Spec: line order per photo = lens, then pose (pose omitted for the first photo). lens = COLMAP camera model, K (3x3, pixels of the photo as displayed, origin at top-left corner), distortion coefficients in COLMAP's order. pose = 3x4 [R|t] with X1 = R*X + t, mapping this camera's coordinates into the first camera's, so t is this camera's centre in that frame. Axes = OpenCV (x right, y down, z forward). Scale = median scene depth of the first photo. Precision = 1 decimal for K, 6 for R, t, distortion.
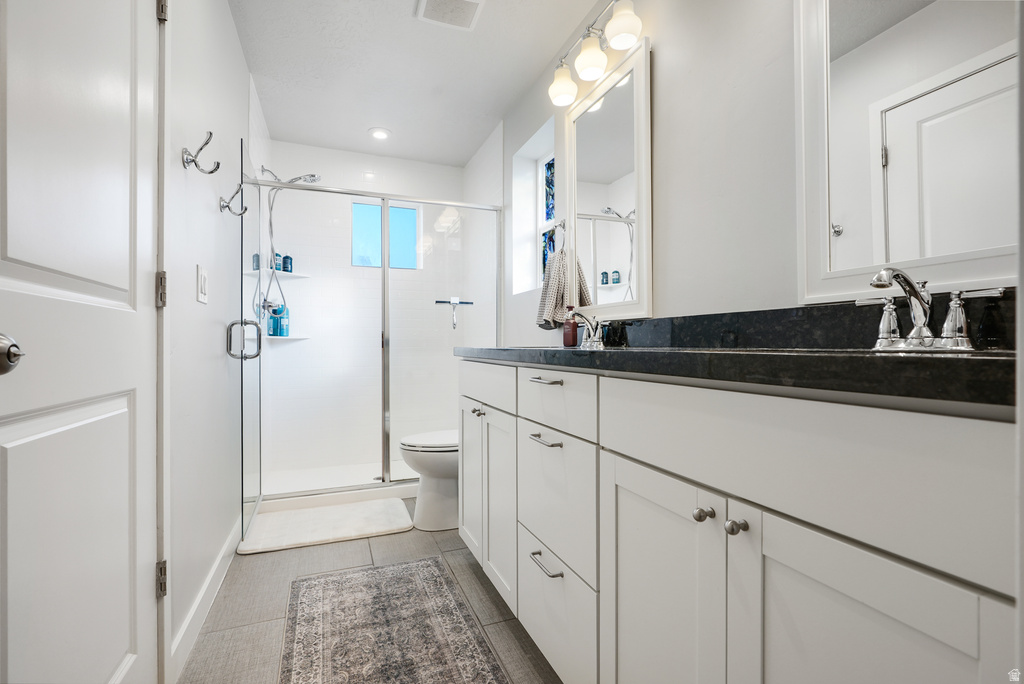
lens RADIAL K [[467.8, 0, 513.6], [0, 467.8, 339.4], [0, 0, 1]] dist [-0.000312, -0.000093]
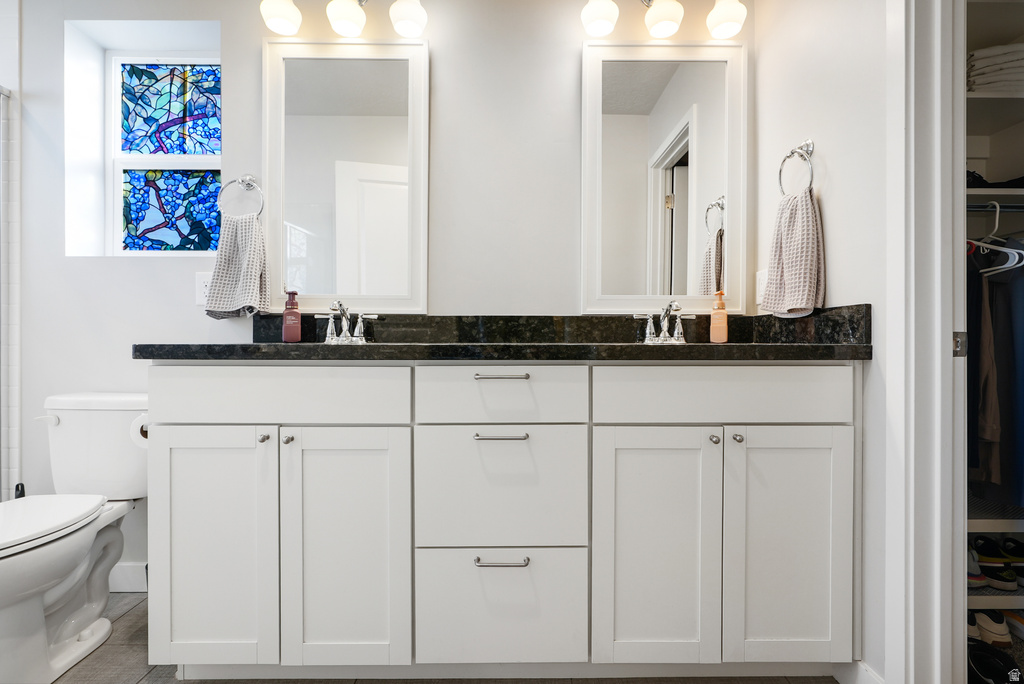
lens RADIAL K [[455.0, 0, 512.0], [0, 455.0, 342.0], [0, 0, 1]] dist [-0.002180, -0.000393]
pose [[0.354130, 0.003616, 0.935189, -0.728832], [-0.011929, 0.999929, 0.000651, 0.015145], [-0.935120, -0.011387, 0.354148, 0.581998]]
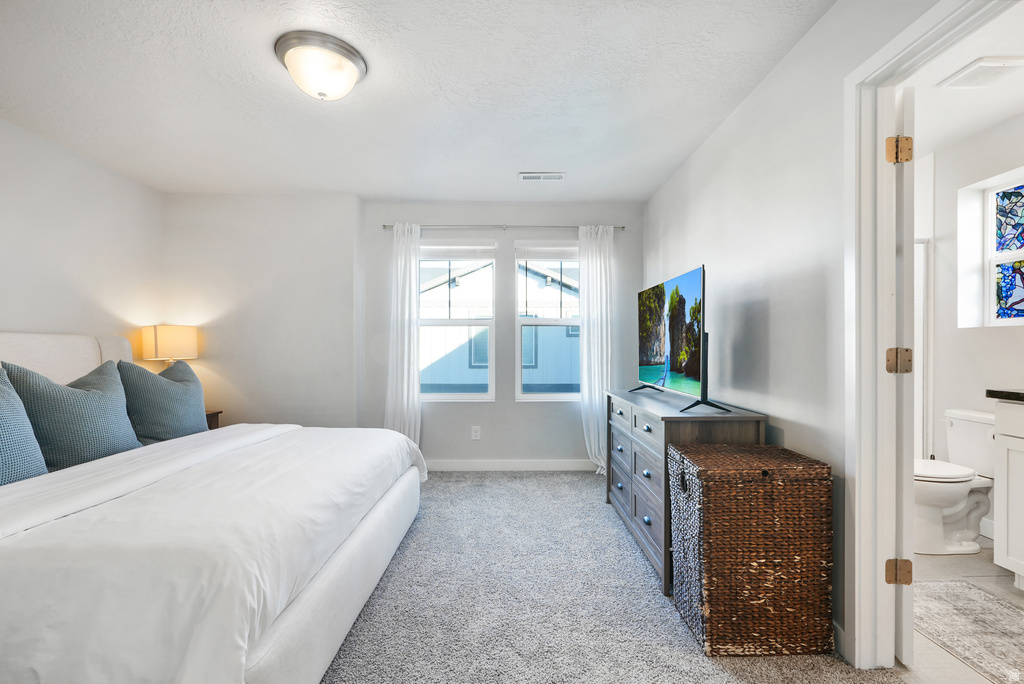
lens RADIAL K [[467.1, 0, 514.4], [0, 467.1, 348.3], [0, 0, 1]] dist [-0.000703, 0.000212]
pose [[0.940121, 0.010736, -0.340672, -1.195613], [-0.006903, 0.999899, 0.012462, -0.123676], [0.340771, -0.009364, 0.940100, -0.569565]]
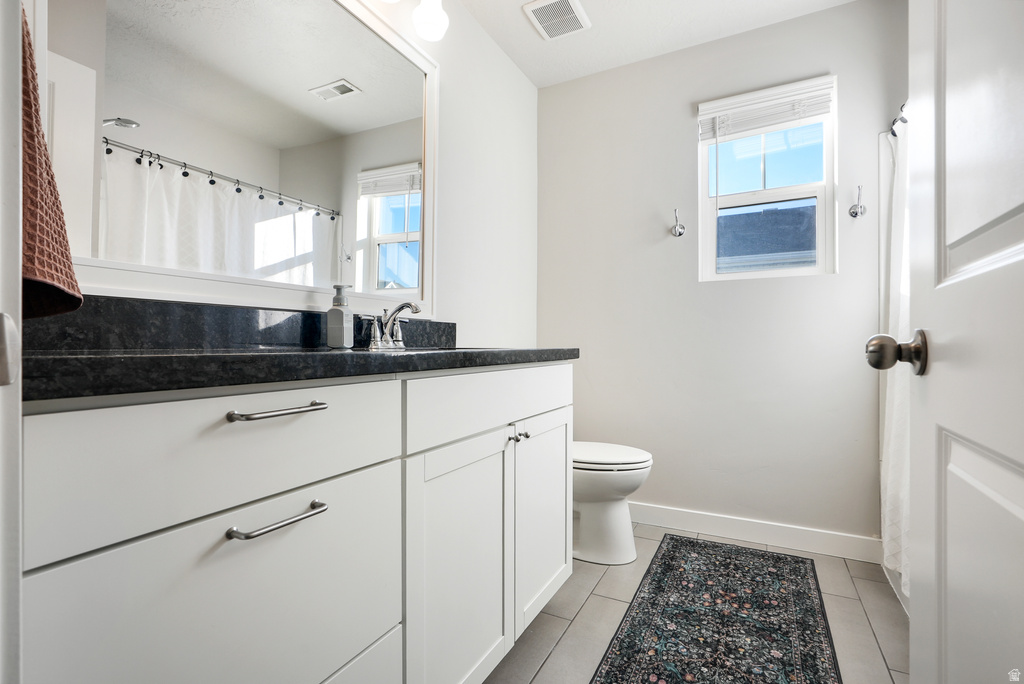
lens RADIAL K [[467.1, 0, 514.4], [0, 467.1, 348.3], [0, 0, 1]] dist [-0.000703, 0.000212]
pose [[-0.654500, -0.001083, 0.756061, -0.476852], [-0.004599, 0.999986, -0.002548, 0.015149], [-0.756048, -0.005144, -0.654496, 1.067407]]
